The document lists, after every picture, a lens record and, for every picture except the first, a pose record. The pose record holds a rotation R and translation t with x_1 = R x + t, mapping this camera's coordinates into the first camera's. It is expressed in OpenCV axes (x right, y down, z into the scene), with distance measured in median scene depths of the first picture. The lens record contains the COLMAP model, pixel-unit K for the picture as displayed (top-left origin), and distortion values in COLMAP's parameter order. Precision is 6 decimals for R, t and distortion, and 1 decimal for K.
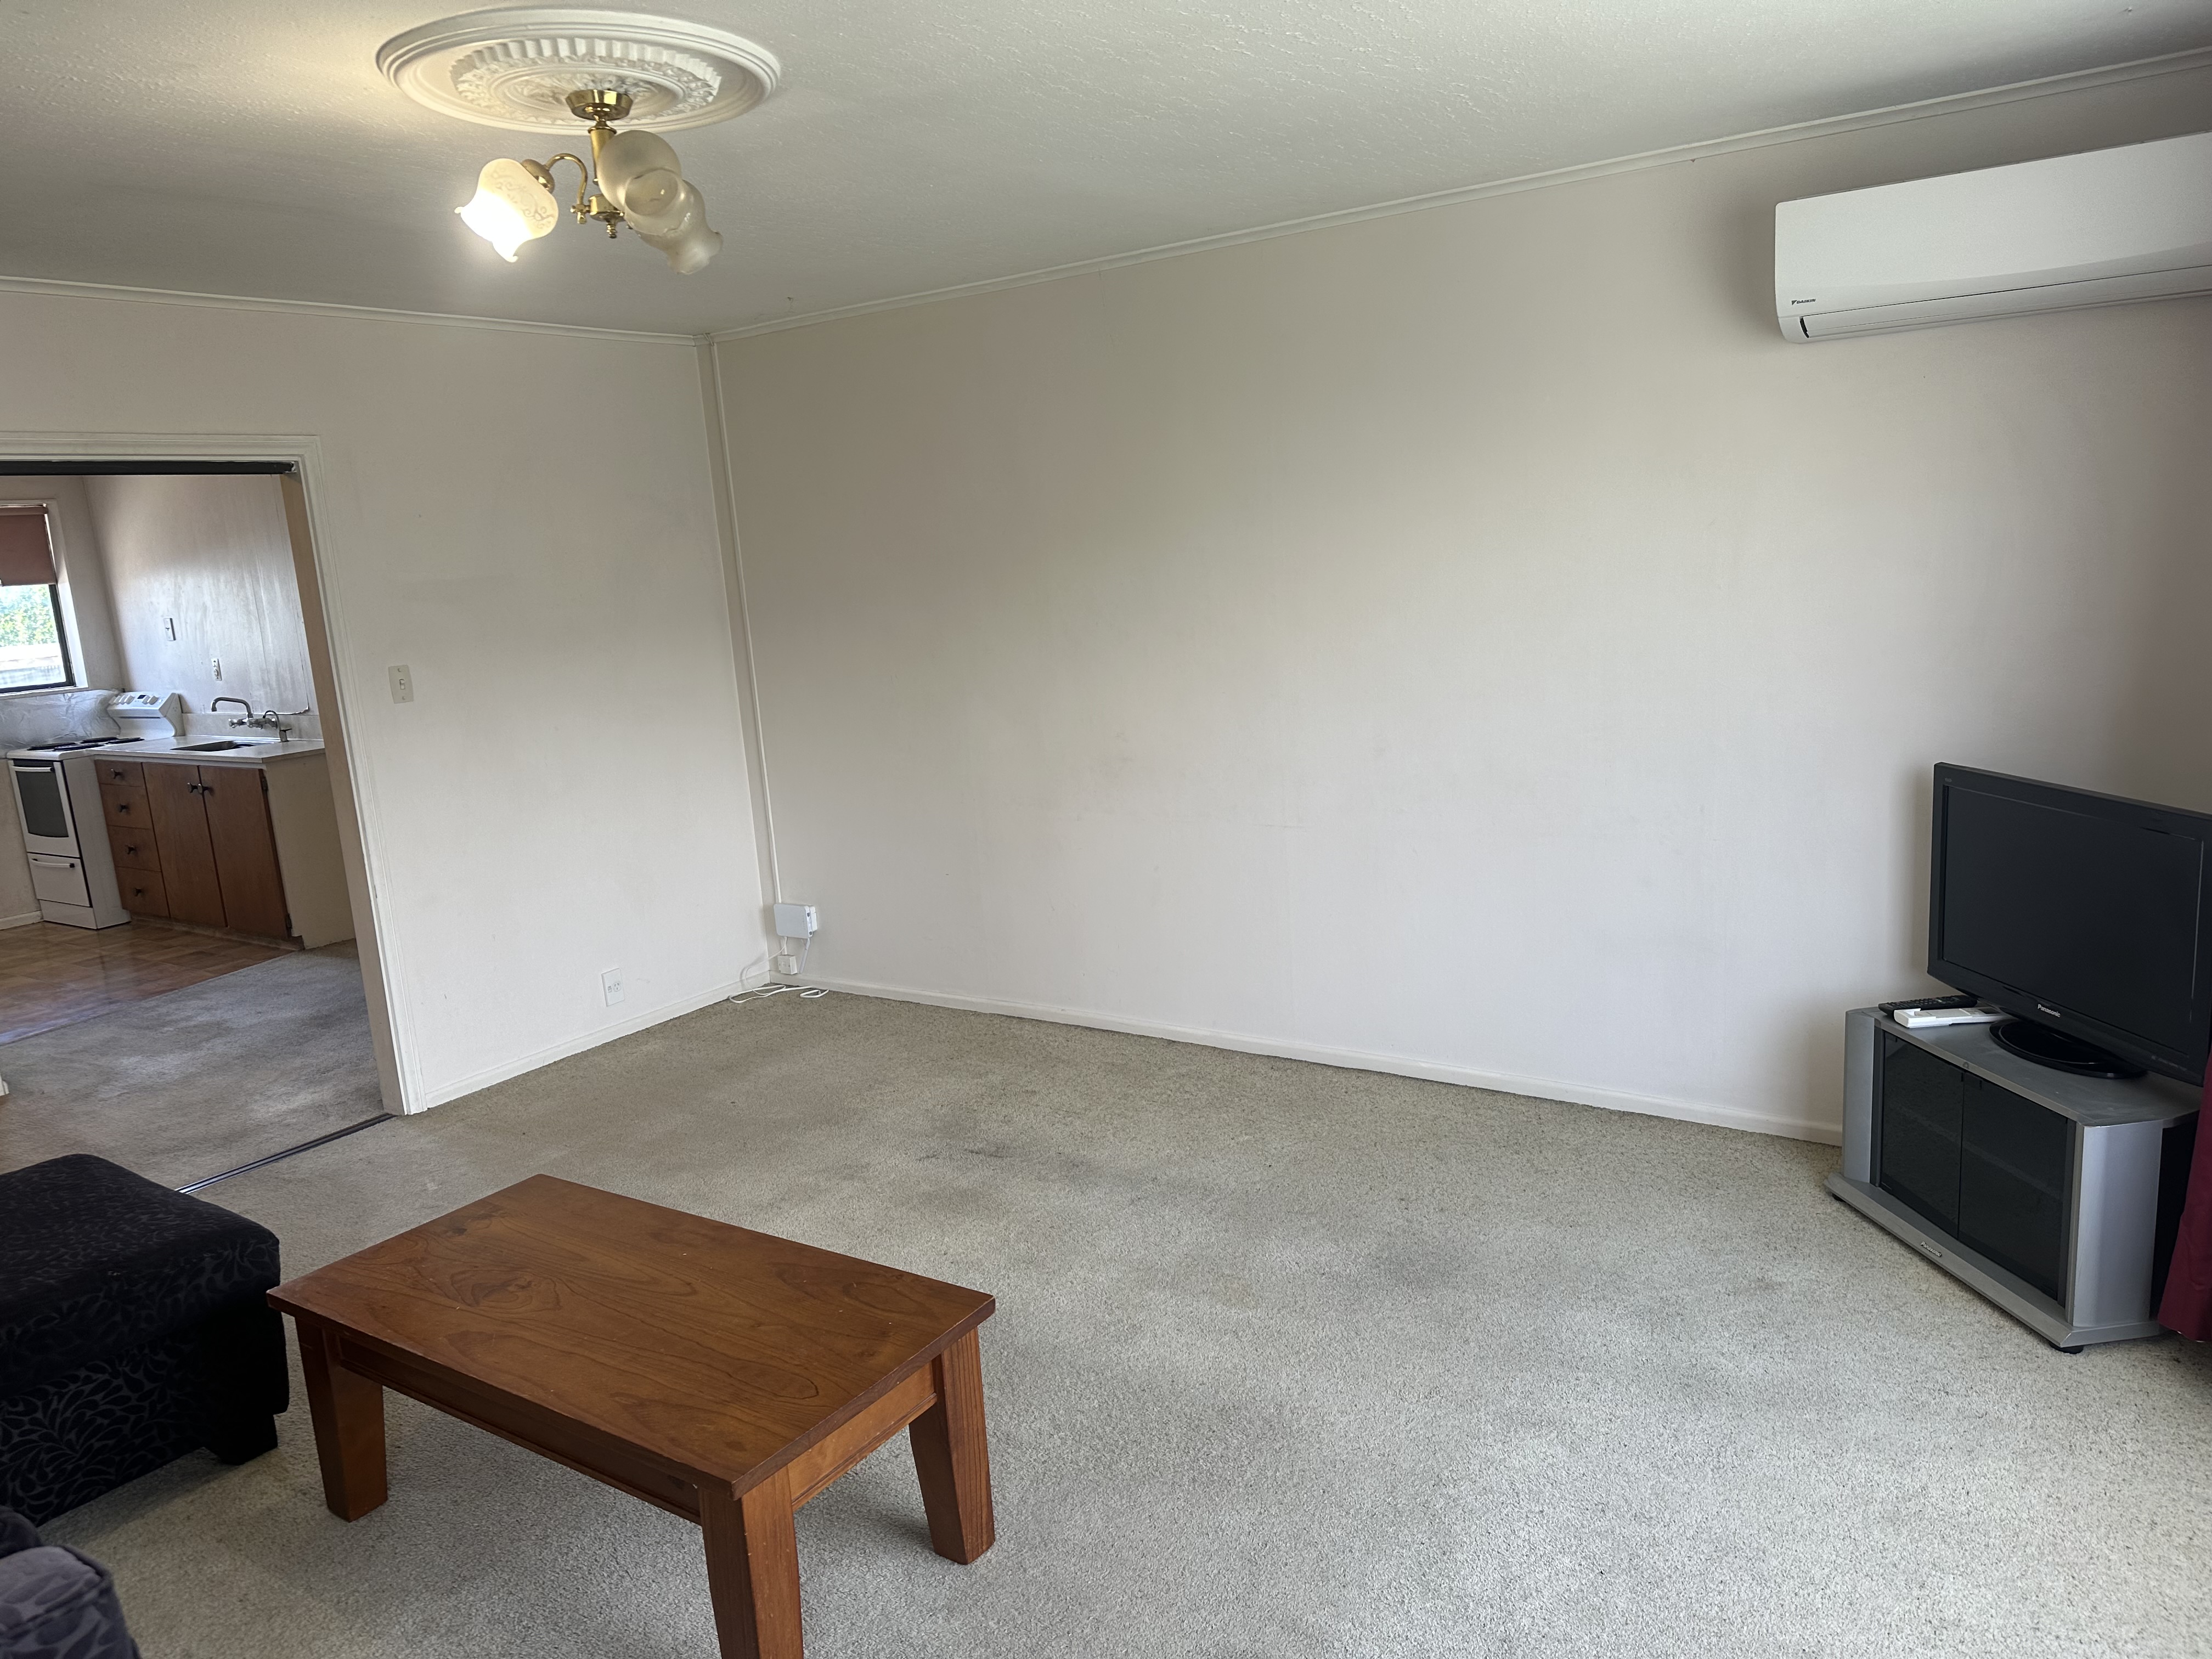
lens RADIAL K [[1539.5, 0, 1100.6], [0, 1539.5, 831.9], [0, 0, 1]] dist [0.081138, -0.087050]
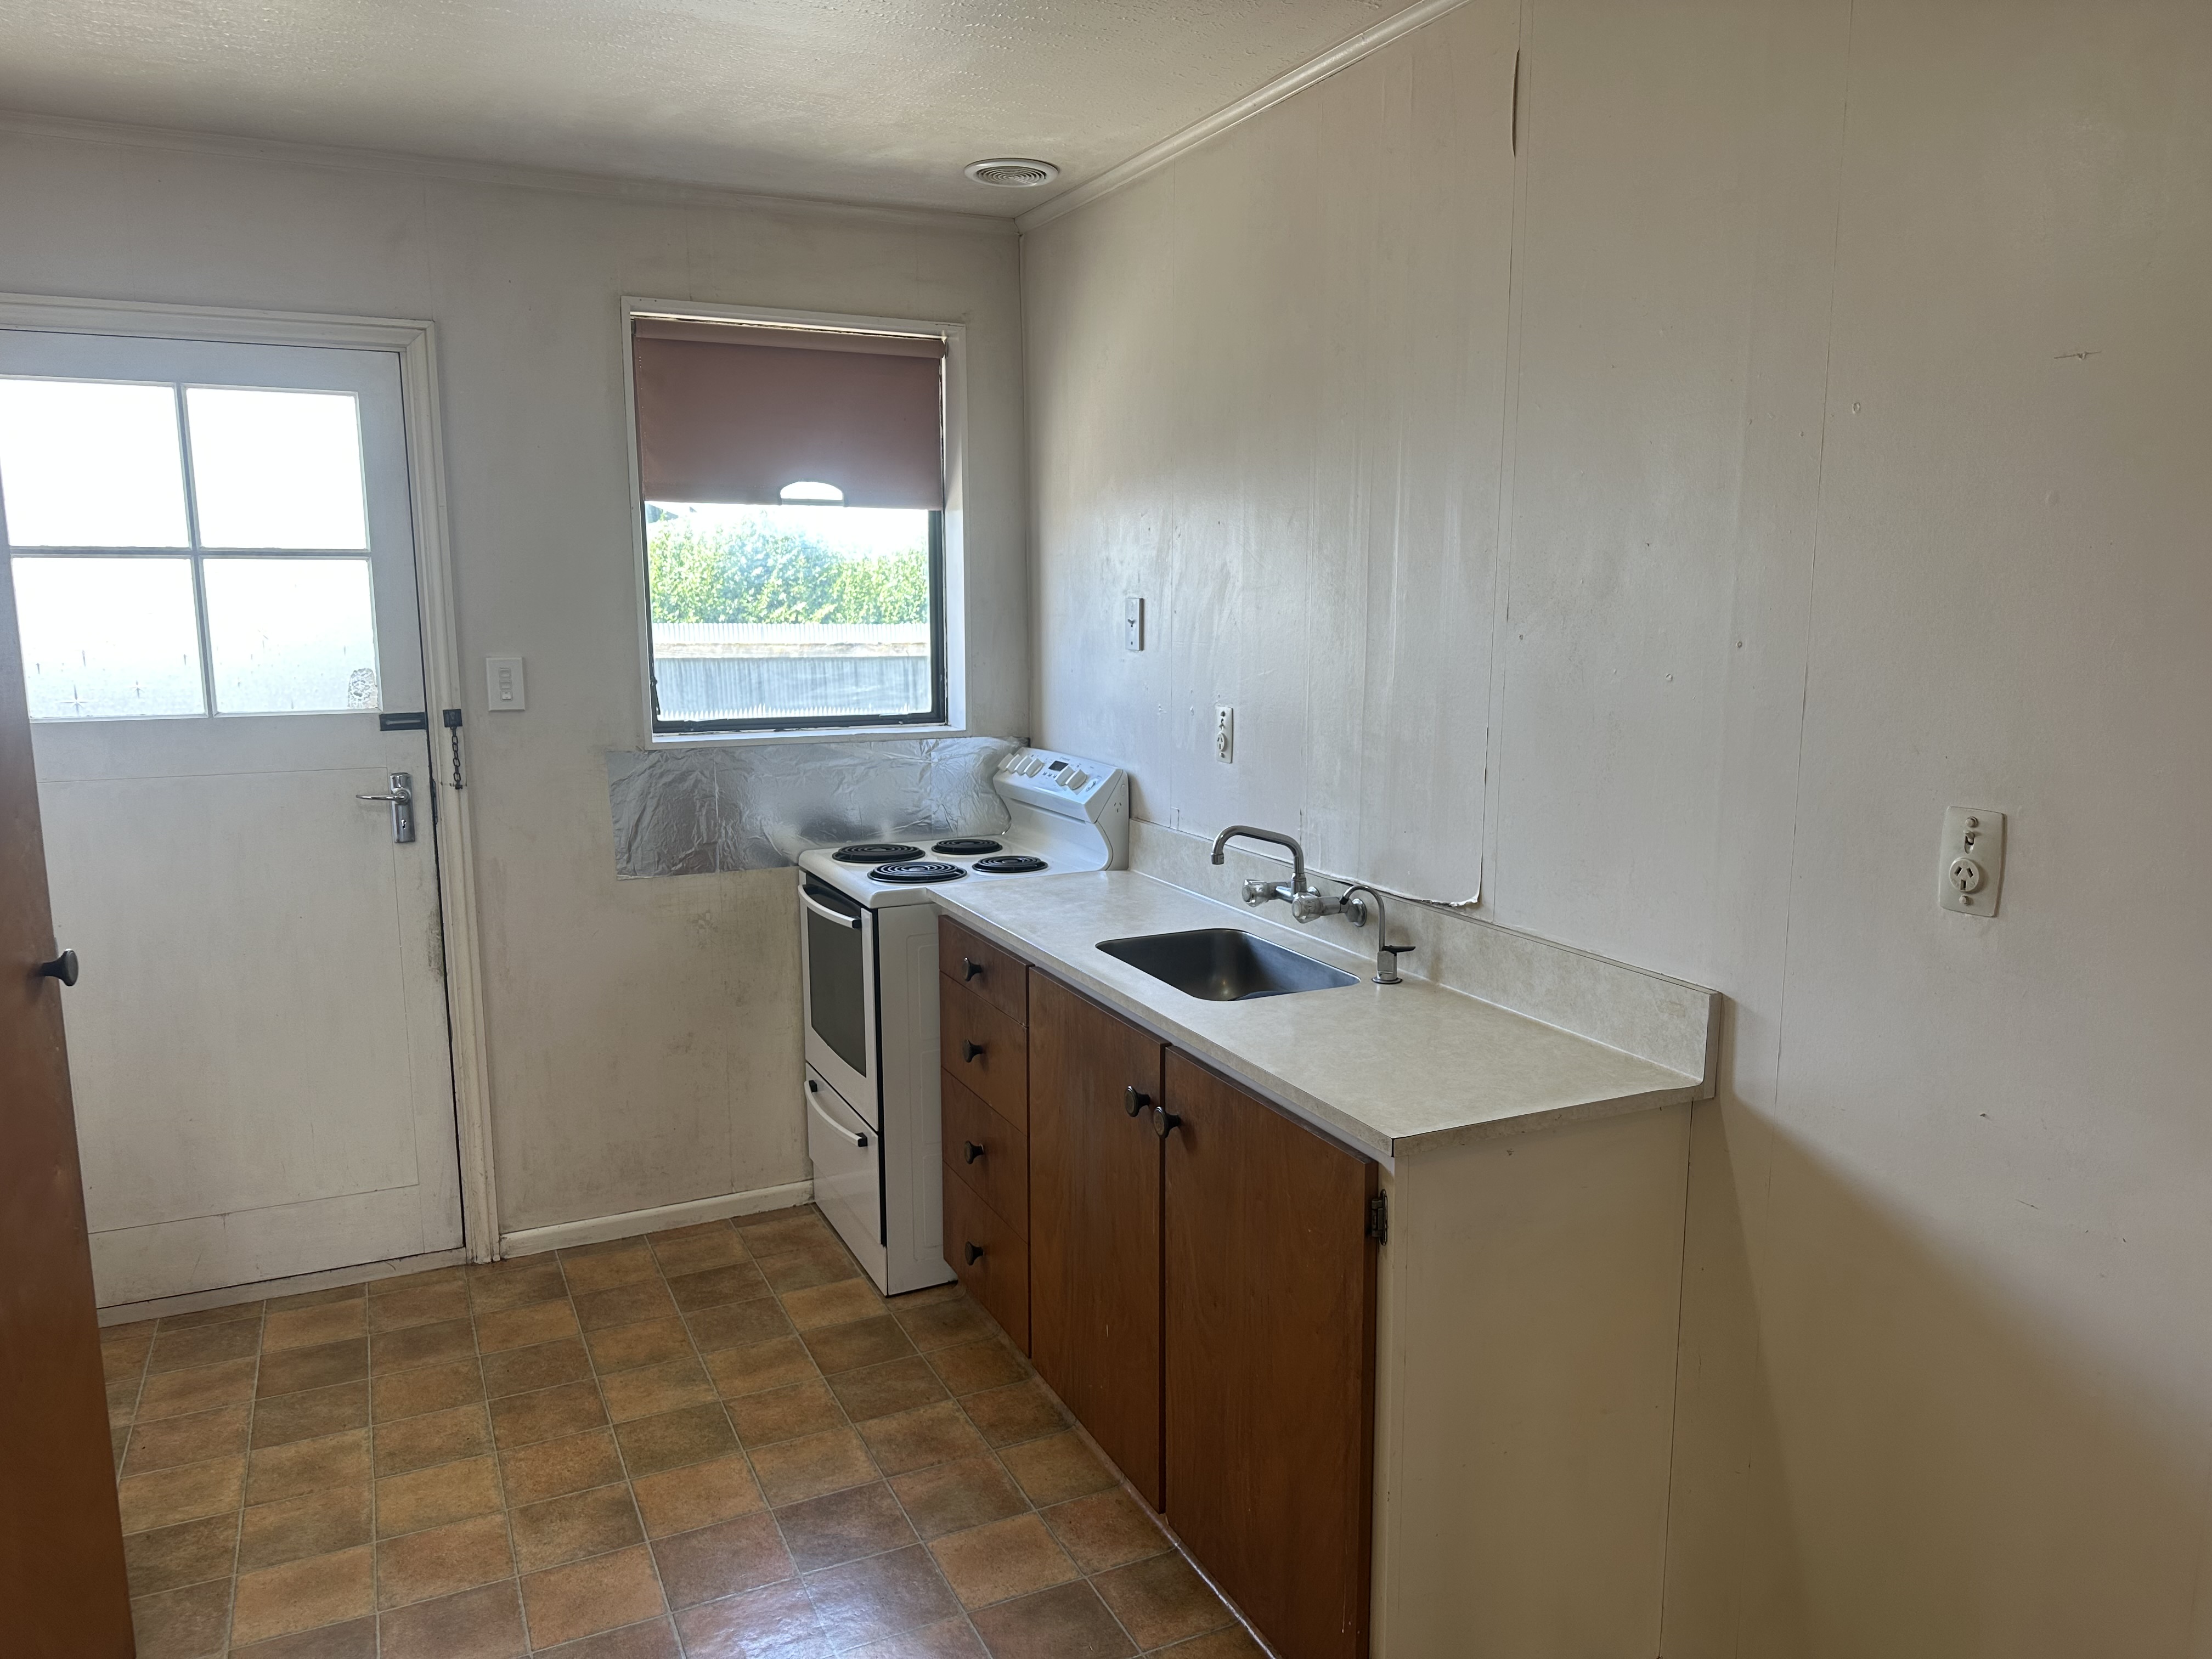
lens RADIAL K [[1539.5, 0, 1100.6], [0, 1539.5, 831.9], [0, 0, 1]] dist [0.081138, -0.087050]
pose [[0.860453, 0.146514, -0.488010, -0.654214], [-0.152539, 0.987911, 0.027644, -0.140107], [0.486161, 0.050654, 0.872400, 1.062502]]
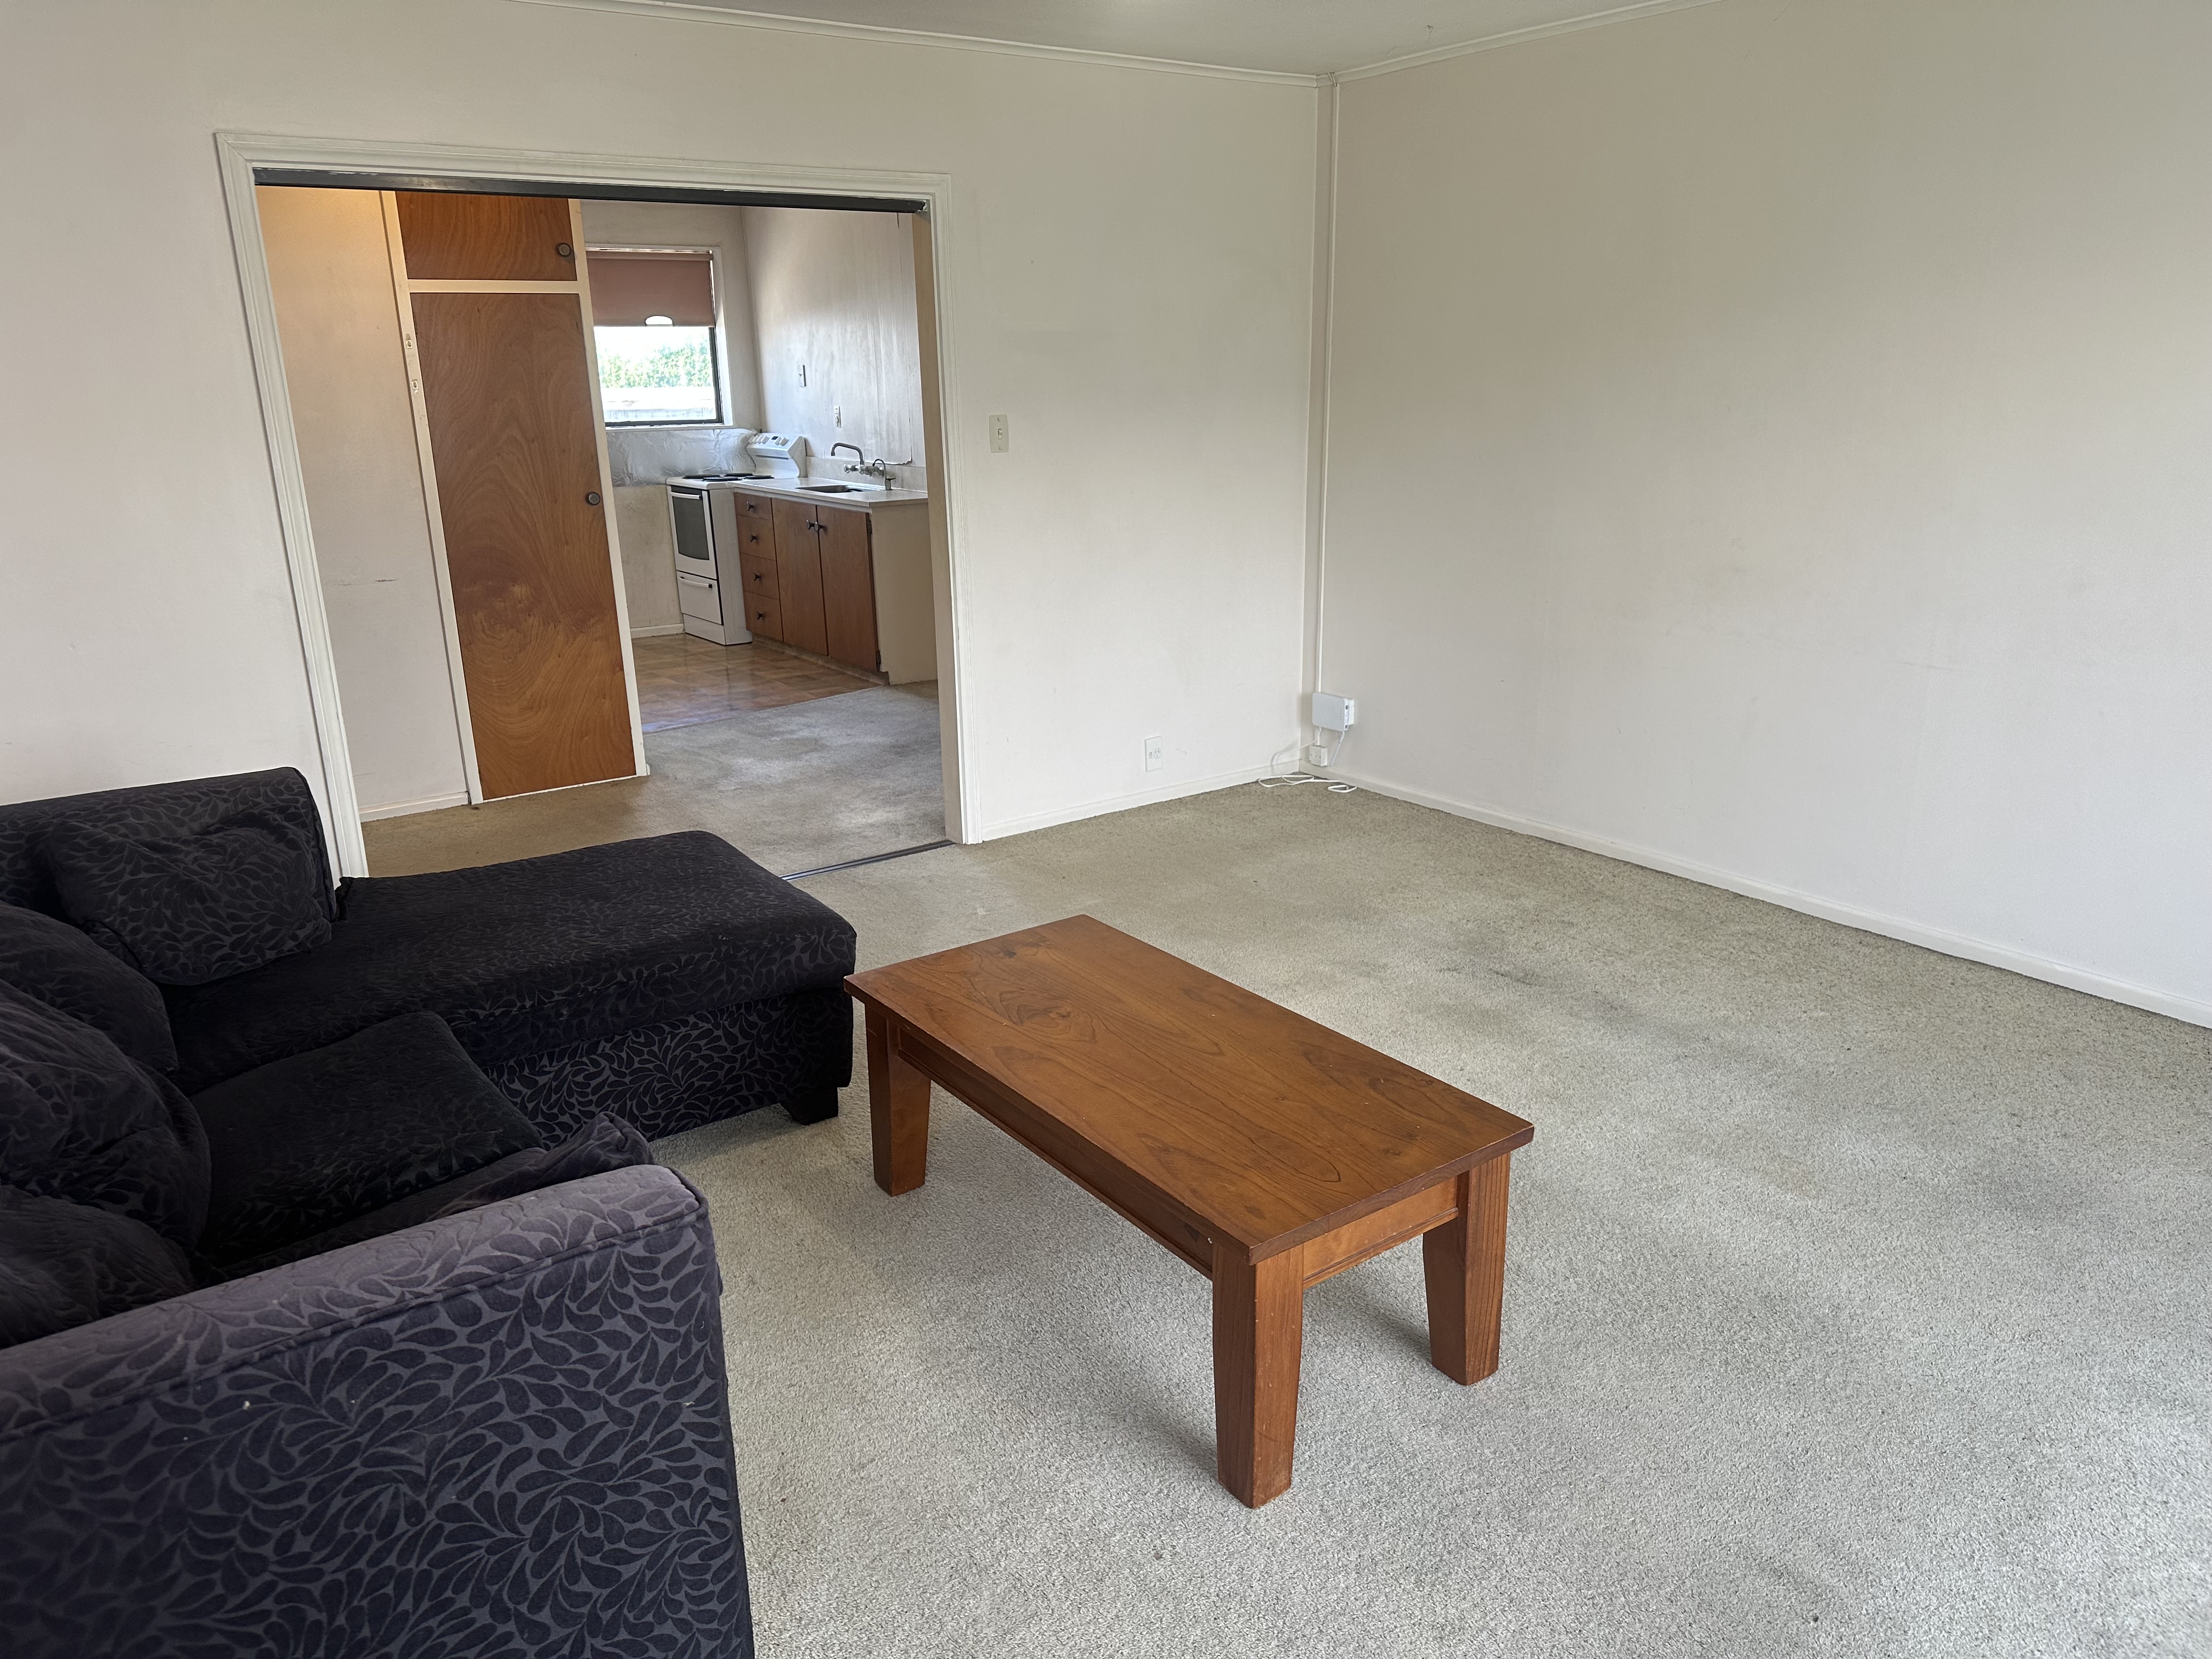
lens RADIAL K [[1541.0, 0, 1111.2], [0, 1541.0, 819.2], [0, 0, 1]] dist [0.158188, -0.258927]
pose [[0.940801, 0.144454, -0.306636, -0.026011], [-0.108835, 0.985479, 0.130333, 0.015009], [0.321011, -0.089245, 0.942861, 0.031665]]
